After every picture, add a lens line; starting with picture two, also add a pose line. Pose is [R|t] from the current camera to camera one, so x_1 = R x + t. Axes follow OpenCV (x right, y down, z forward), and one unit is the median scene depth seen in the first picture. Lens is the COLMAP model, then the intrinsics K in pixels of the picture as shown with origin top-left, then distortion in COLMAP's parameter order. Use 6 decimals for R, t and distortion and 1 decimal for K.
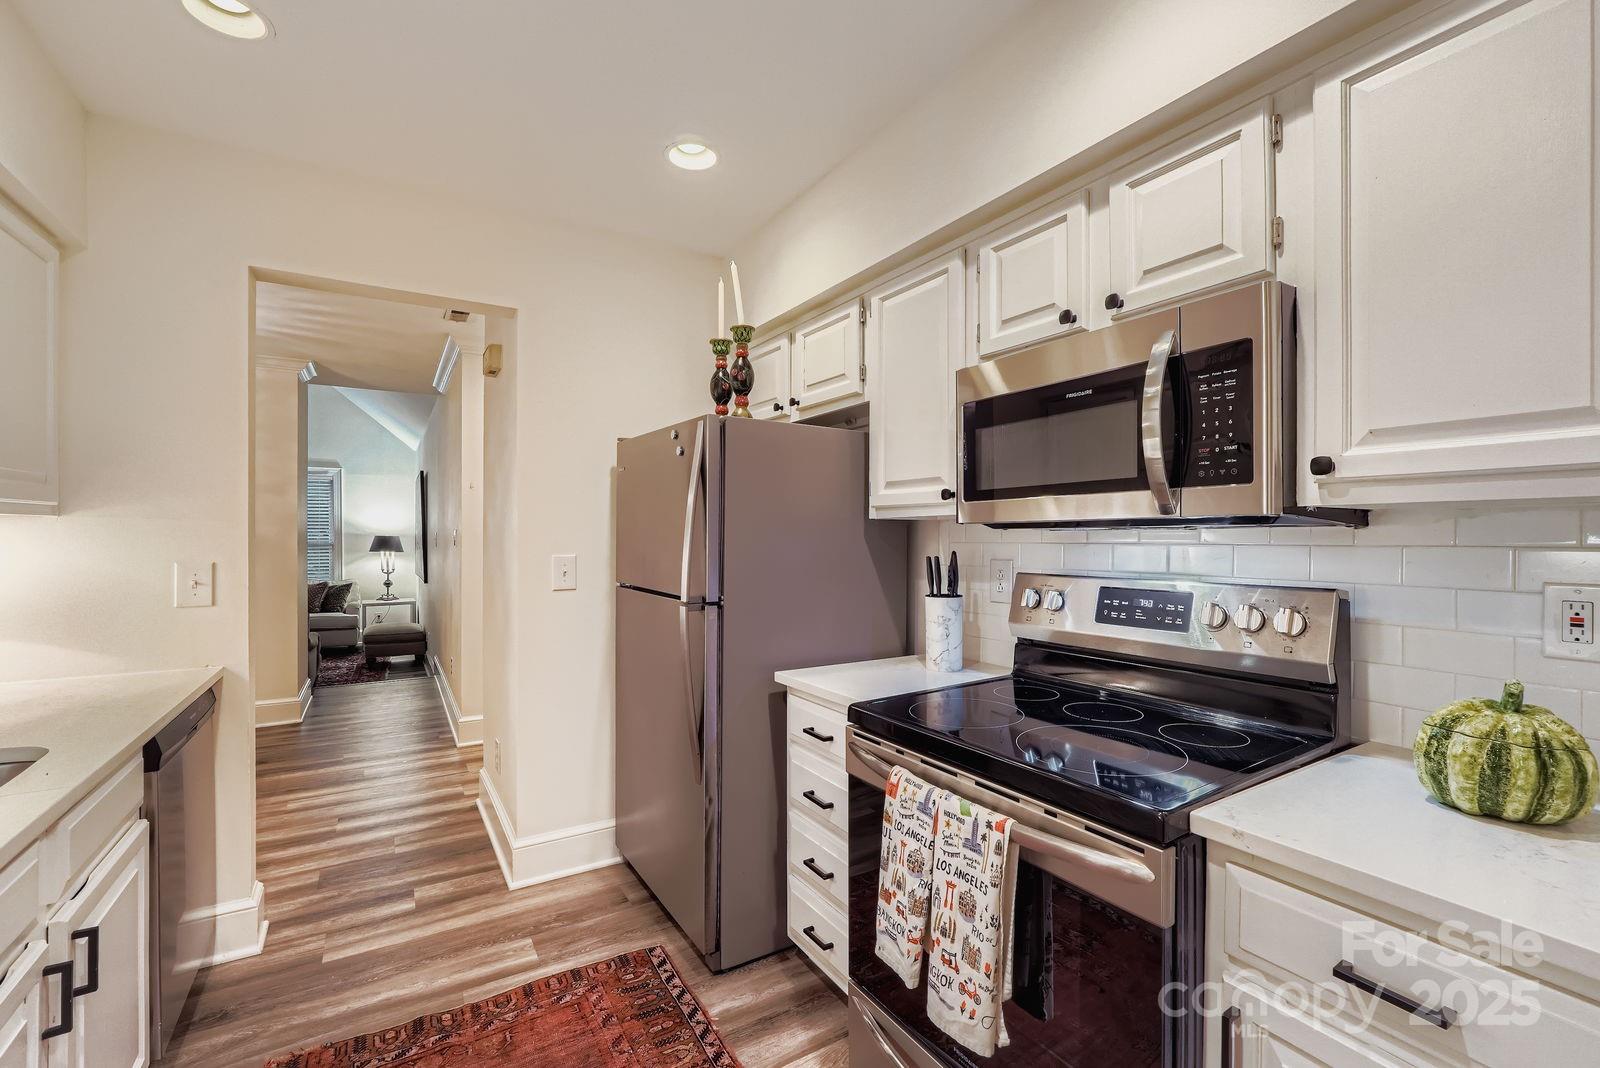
lens RADIAL K [[682.1, 0, 817.4], [0, 682.1, 537.2], [0, 0, 1]] dist [-0.016474, 0.005211]
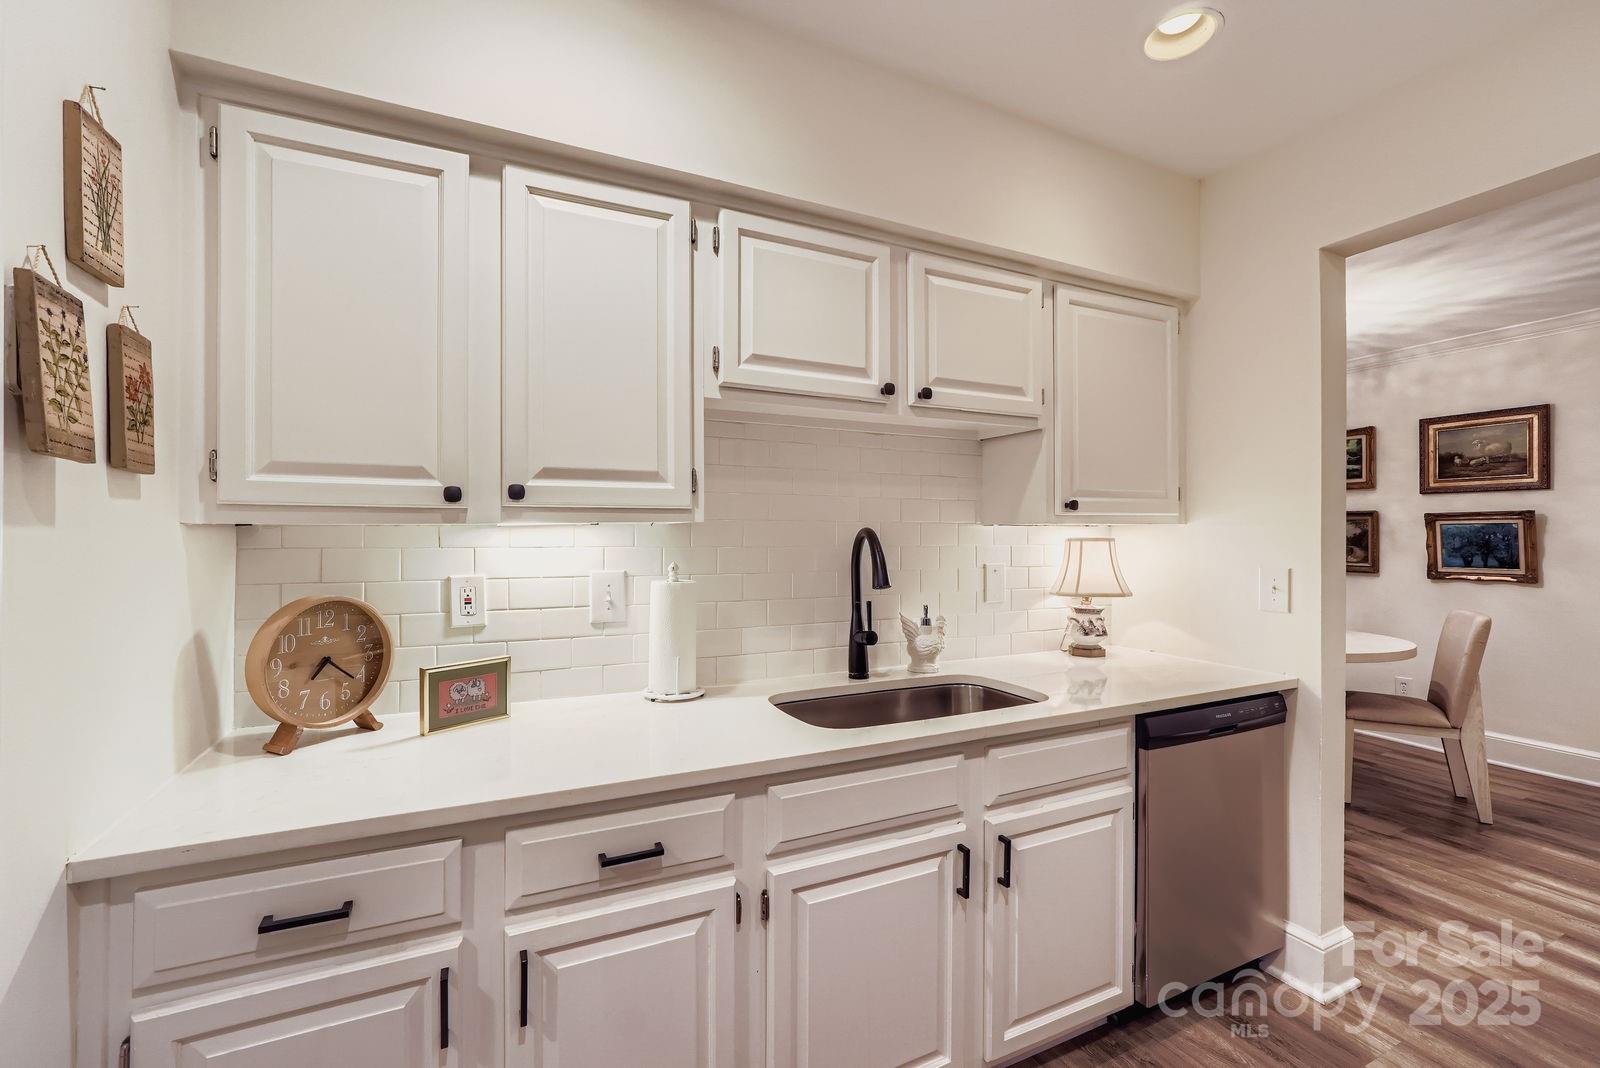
lens RADIAL K [[682.1, 0, 795.6], [0, 682.1, 534.0], [0, 0, 1]] dist [-0.016474, 0.005211]
pose [[-0.126103, -0.004696, -0.992006, 0.132590], [-0.003722, 0.999984, -0.004260, -0.004400], [0.992010, 0.003155, -0.126119, 0.337229]]
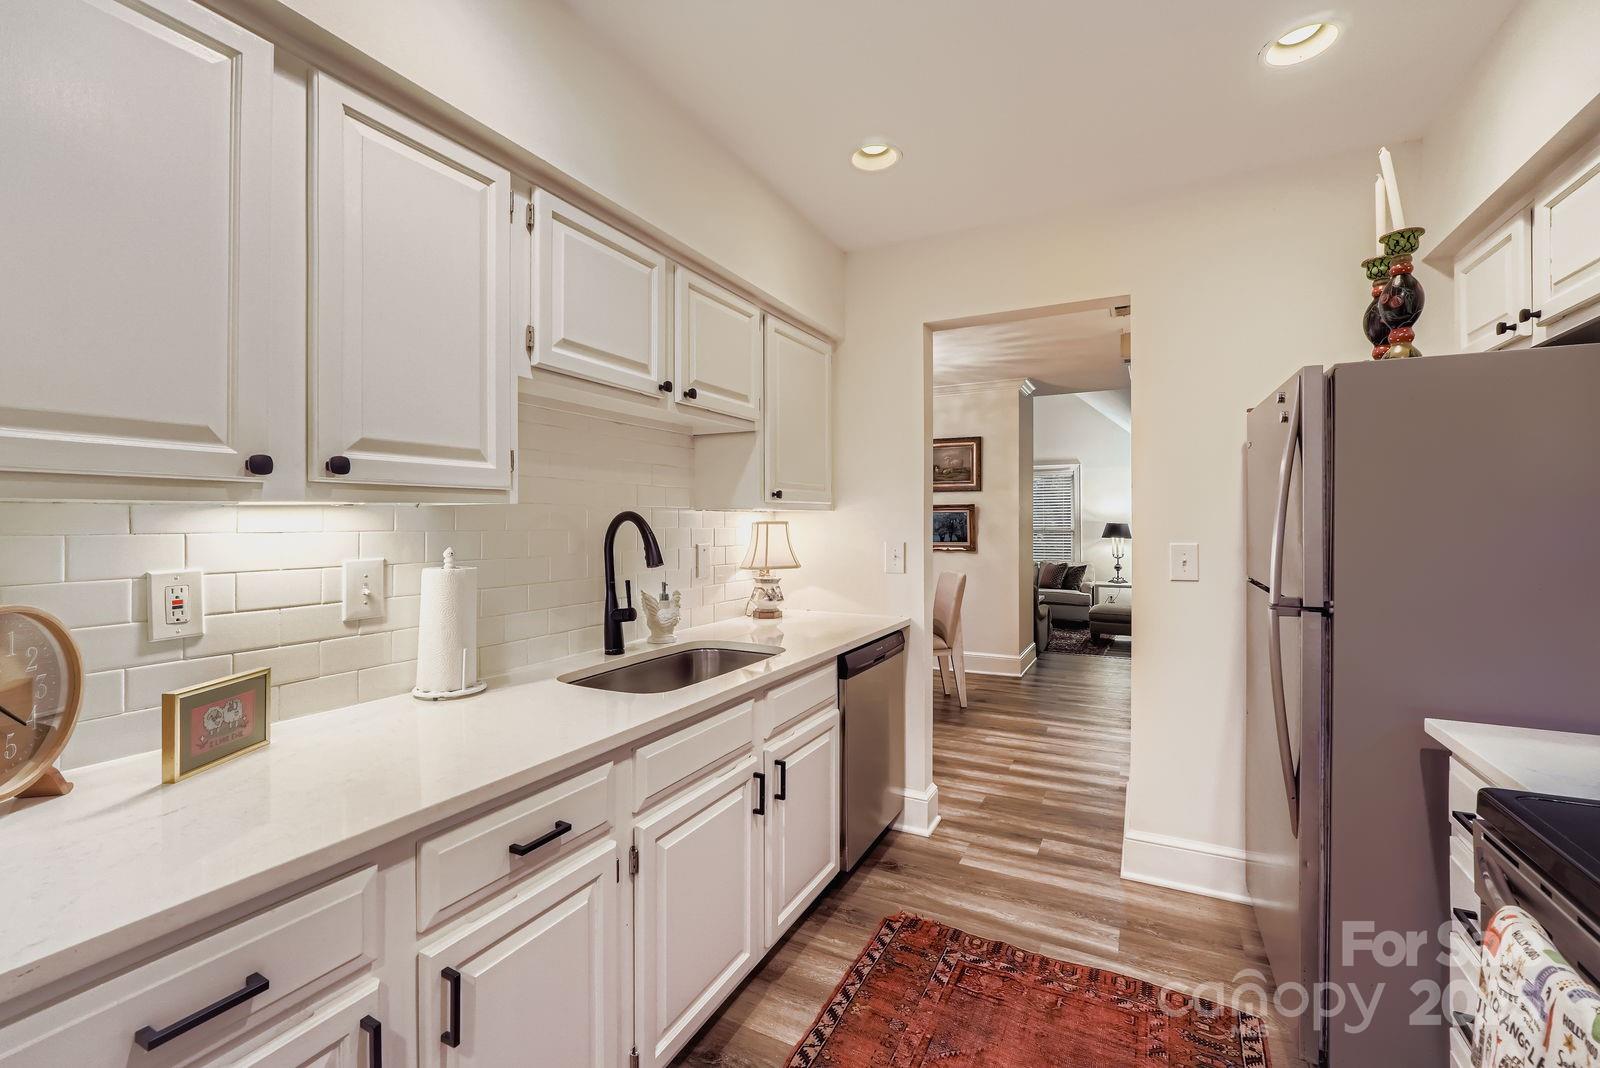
lens RADIAL K [[682.1, 0, 806.8], [0, 682.1, 519.0], [0, 0, 1]] dist [-0.016474, 0.005211]
pose [[0.506227, -0.006784, -0.862374, 0.175434], [-0.000123, 0.999968, -0.007938, 0.000281], [0.862400, 0.004125, 0.506210, 0.092141]]
